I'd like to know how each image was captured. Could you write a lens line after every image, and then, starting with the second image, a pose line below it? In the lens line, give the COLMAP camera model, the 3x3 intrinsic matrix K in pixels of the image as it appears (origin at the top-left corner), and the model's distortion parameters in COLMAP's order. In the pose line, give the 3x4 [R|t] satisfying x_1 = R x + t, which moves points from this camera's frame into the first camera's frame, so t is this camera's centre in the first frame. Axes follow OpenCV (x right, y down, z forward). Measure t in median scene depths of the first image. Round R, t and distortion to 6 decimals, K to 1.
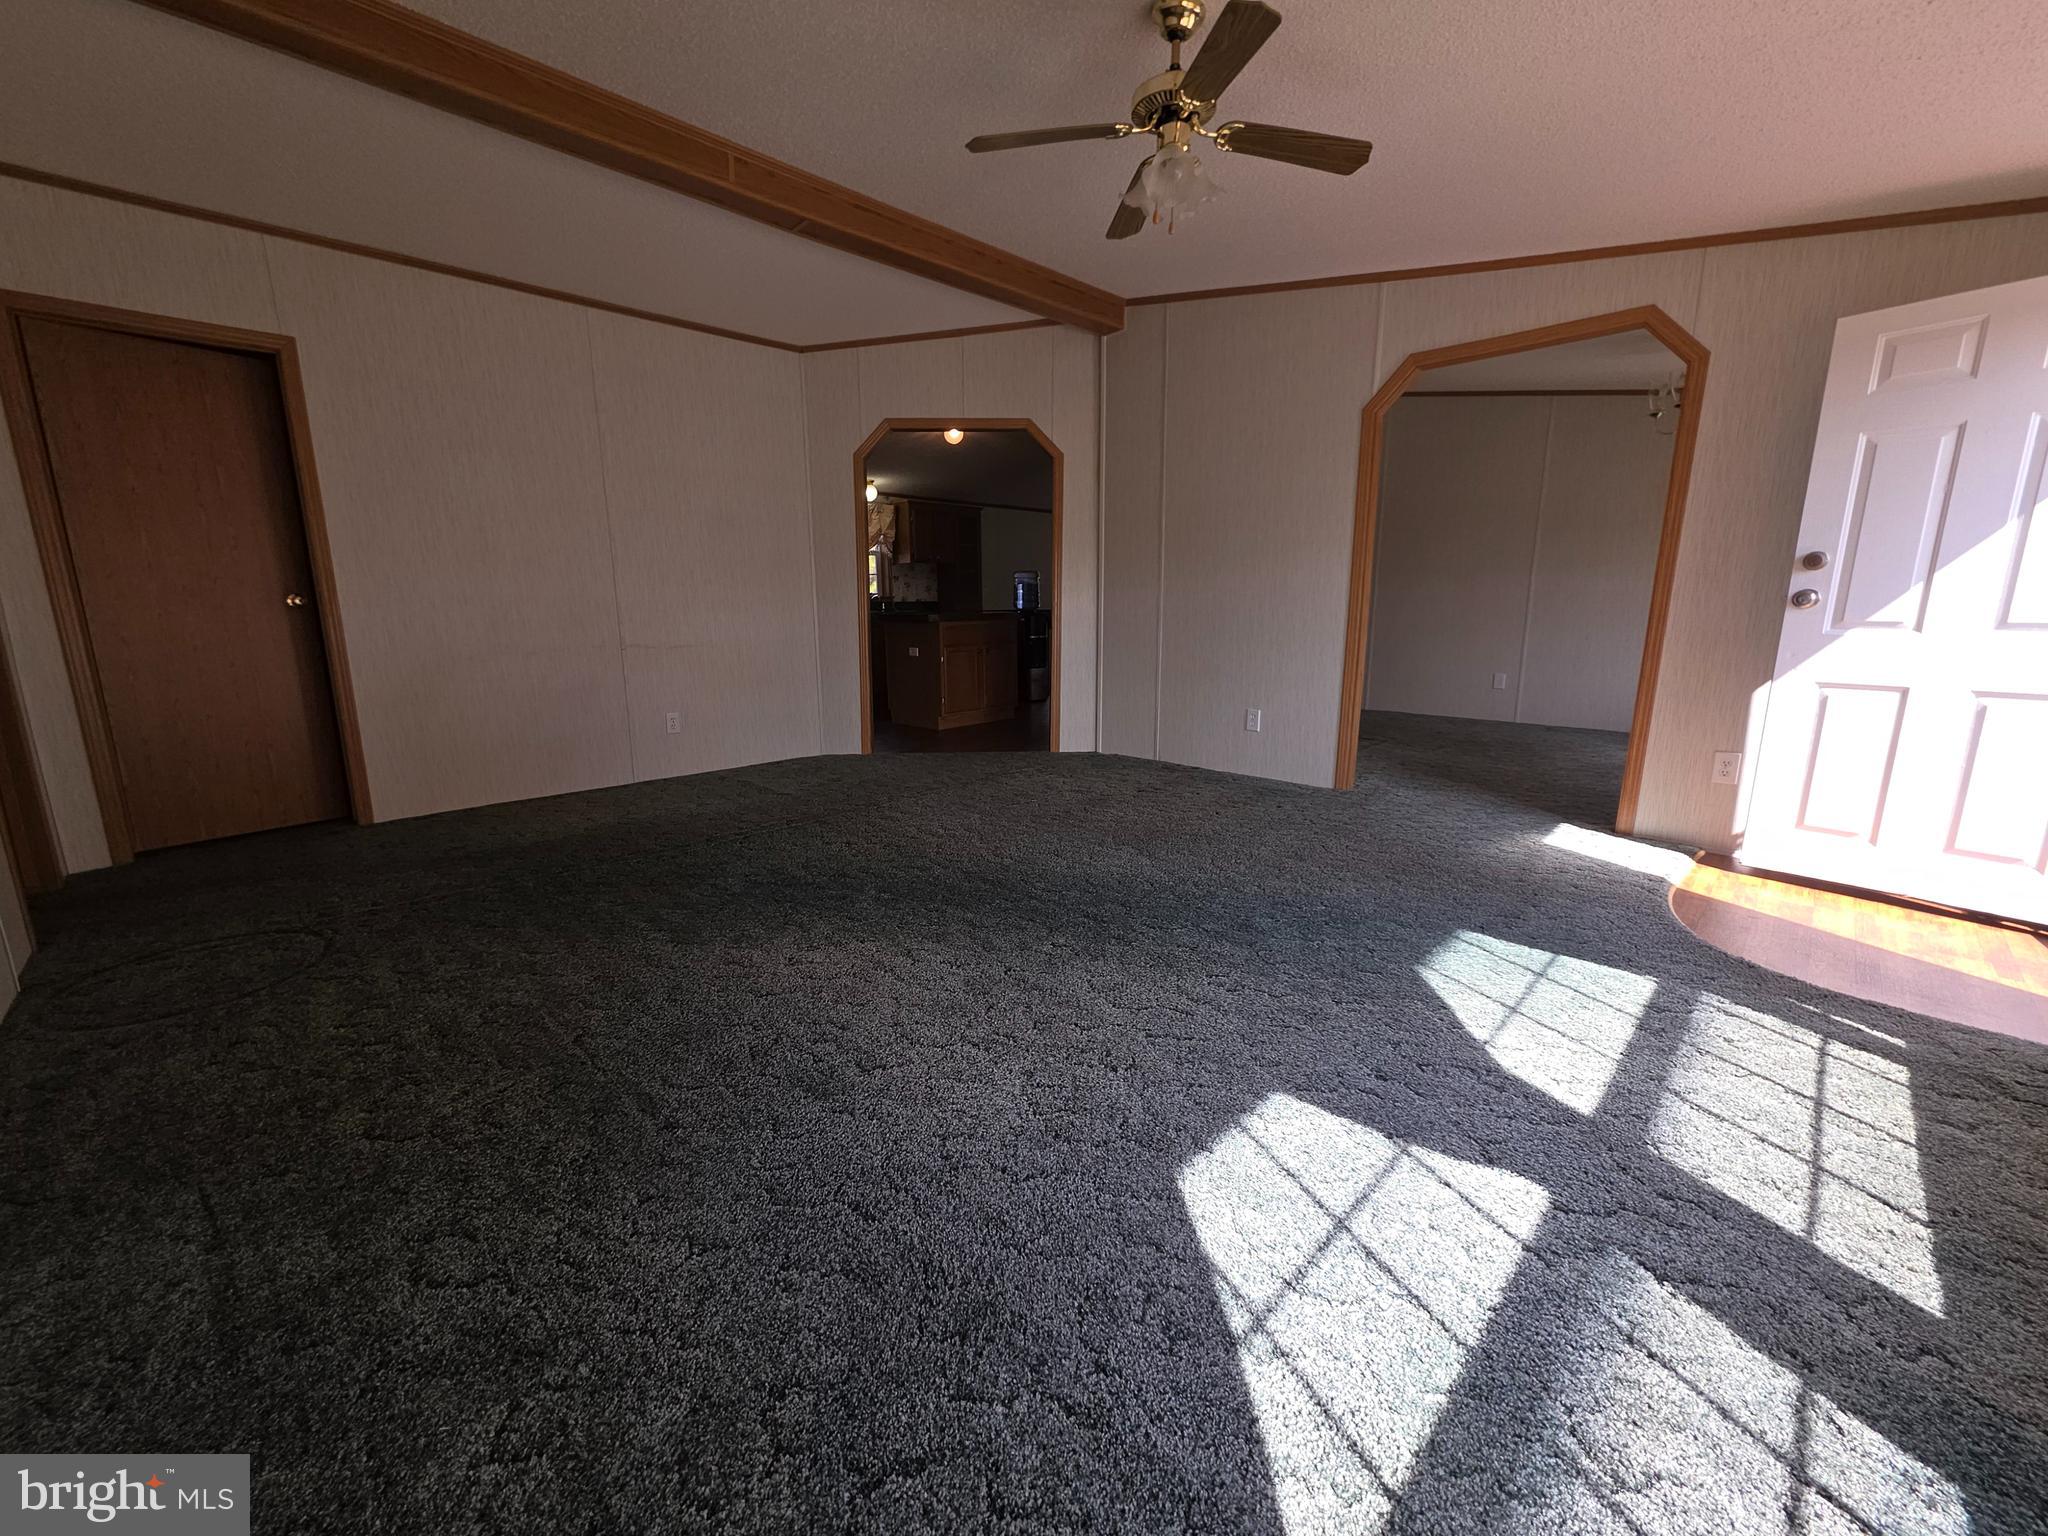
lens RADIAL K [[812.3, 0, 1021.6], [0, 812.3, 767.9], [0, 0, 1]] dist [0.002974, -0.000378]
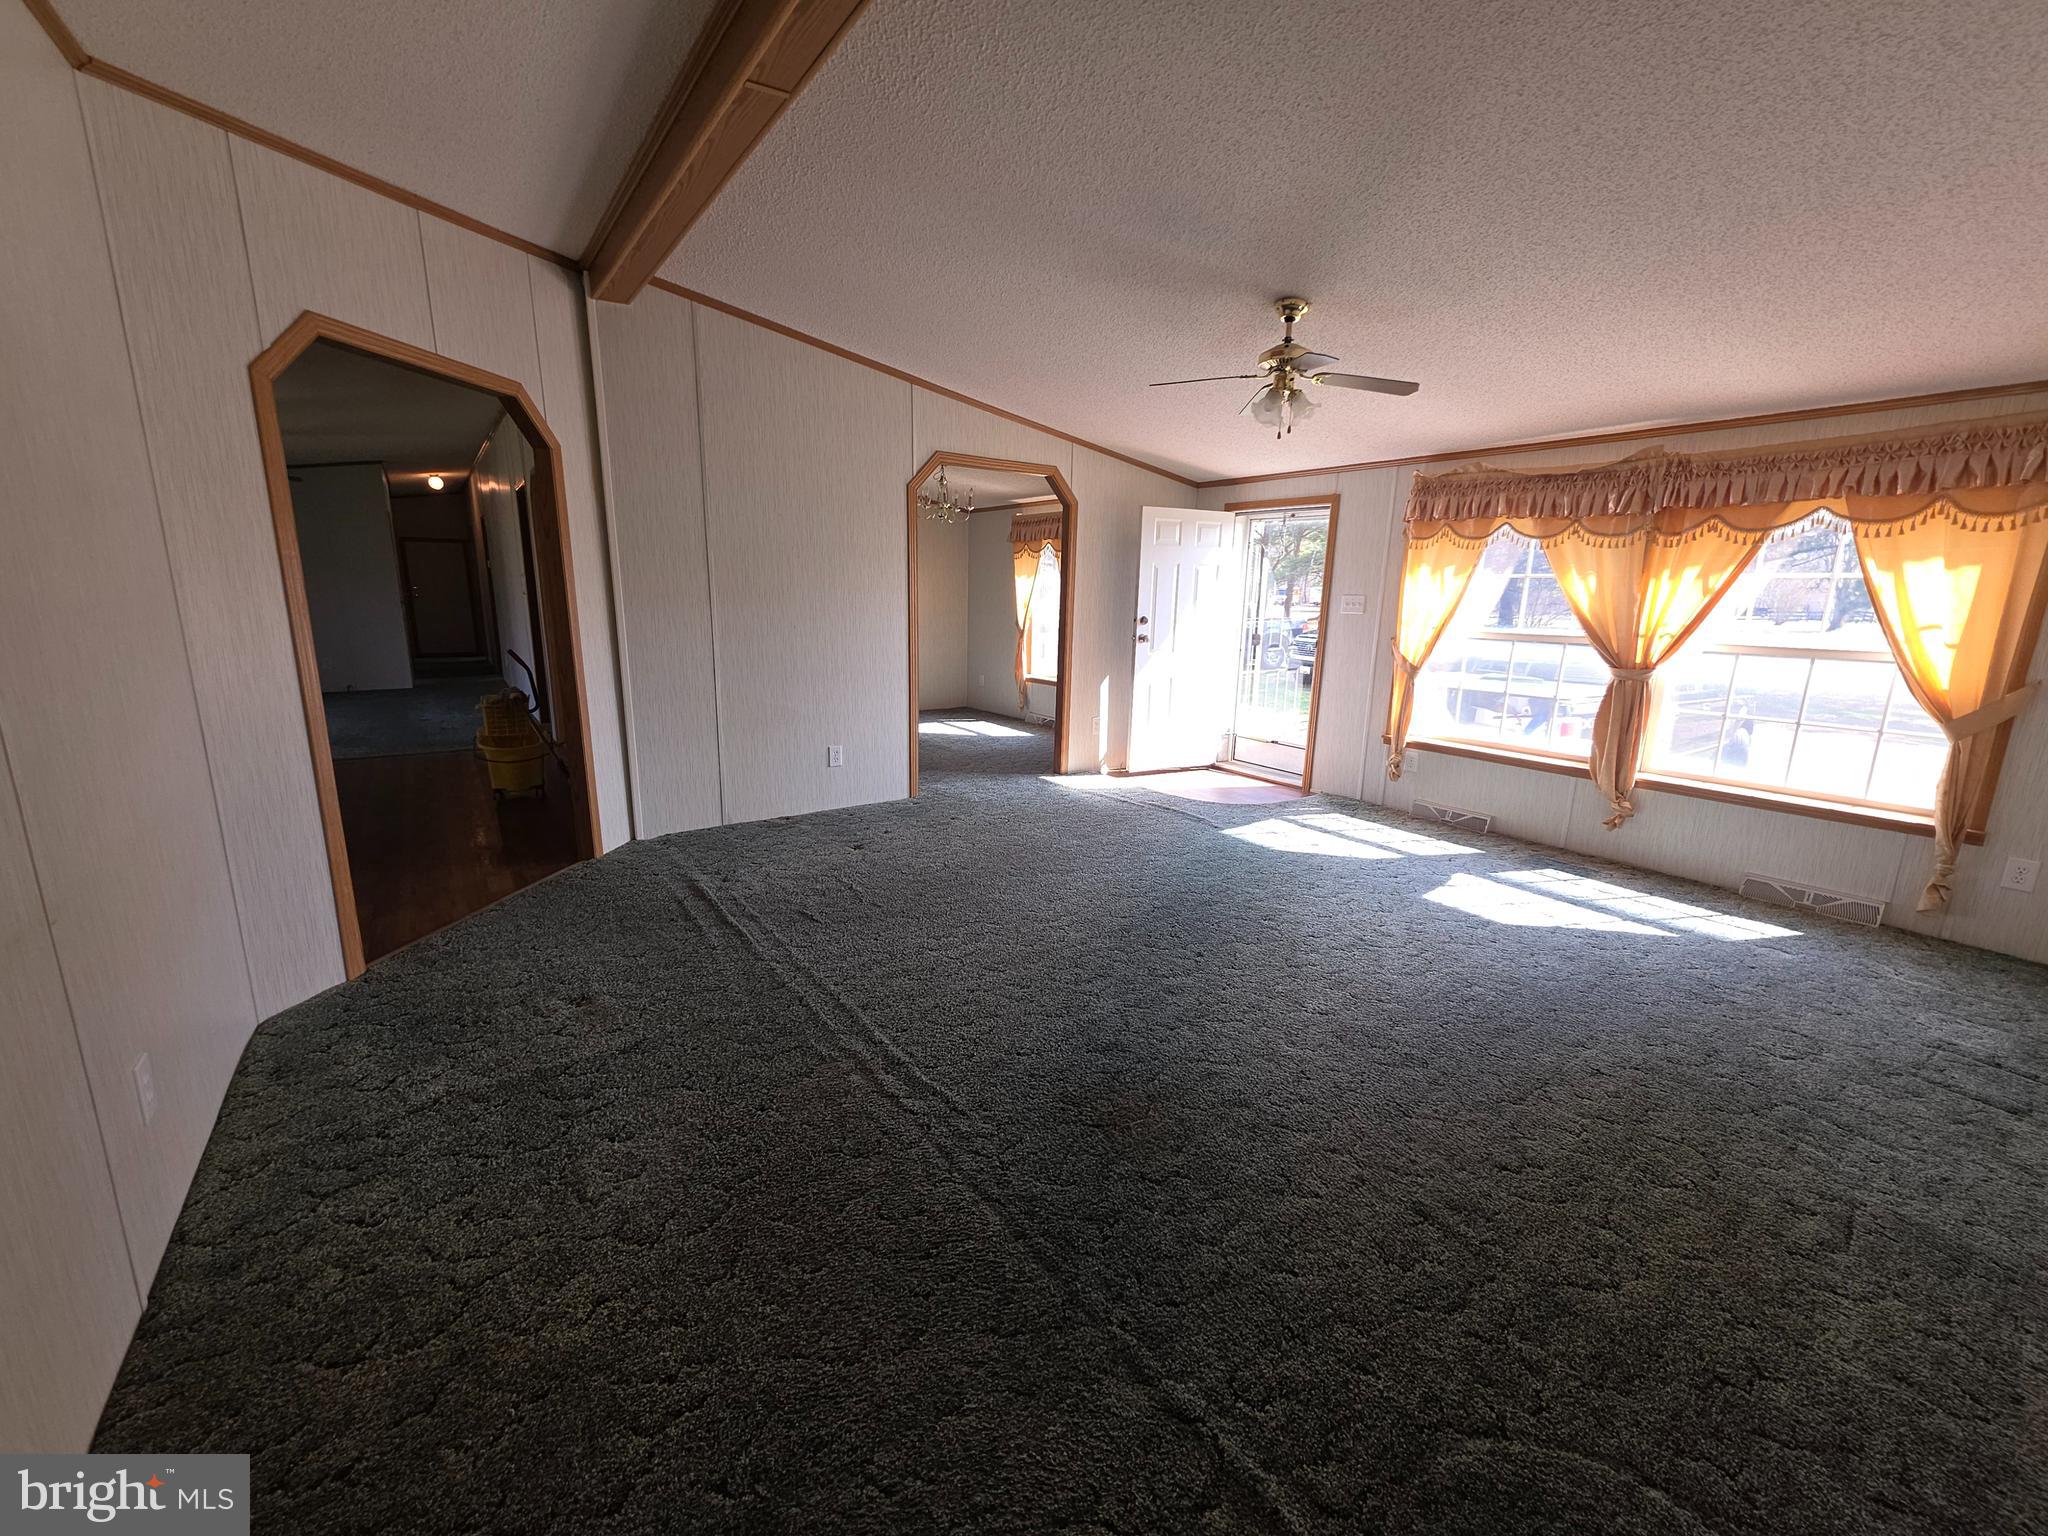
lens RADIAL K [[811.6, 0, 1007.5], [0, 811.6, 767.1], [0, 0, 1]] dist [0.000482, -0.000042]
pose [[0.175200, -0.197571, 0.964505, -1.140489], [0.184765, 0.968850, 0.164899, -0.294105], [-0.967040, 0.149317, 0.206247, 0.954789]]
